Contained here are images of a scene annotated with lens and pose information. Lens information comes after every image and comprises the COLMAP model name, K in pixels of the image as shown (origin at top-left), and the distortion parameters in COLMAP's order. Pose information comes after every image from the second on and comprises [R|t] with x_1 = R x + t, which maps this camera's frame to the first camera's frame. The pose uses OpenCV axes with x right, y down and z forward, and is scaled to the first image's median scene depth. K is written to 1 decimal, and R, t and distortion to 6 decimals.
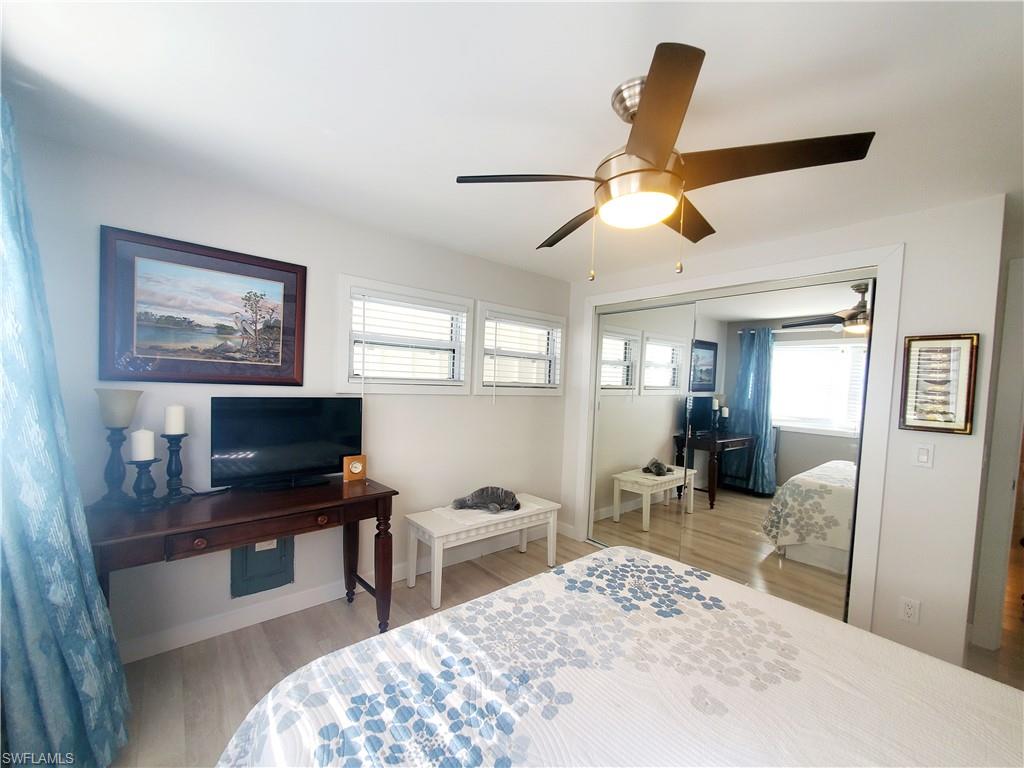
lens RADIAL K [[404.1, 0, 500.5], [0, 404.1, 400.3], [0, 0, 1]] dist [-0.003197, -0.000127]
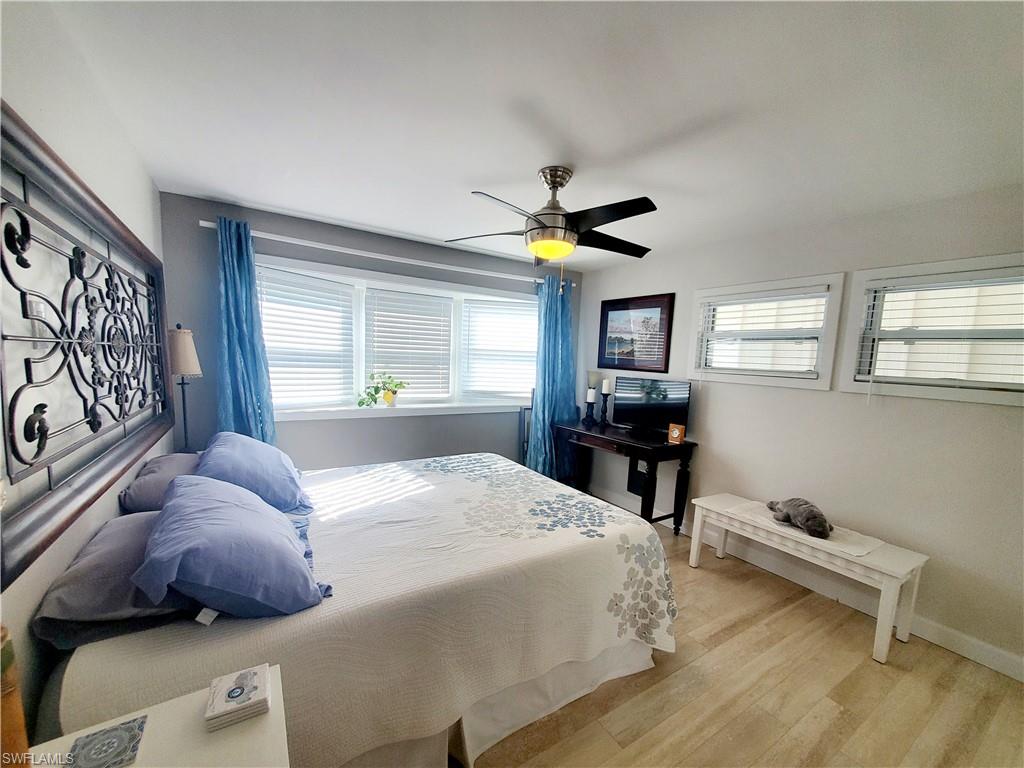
lens RADIAL K [[404.1, 0, 500.5], [0, 404.1, 400.3], [0, 0, 1]] dist [-0.003197, -0.000127]
pose [[-0.125708, 0.060983, -0.990191, 1.714776], [-0.096563, 0.992617, 0.073392, 0.020484], [0.987357, 0.104842, -0.118892, 0.926579]]
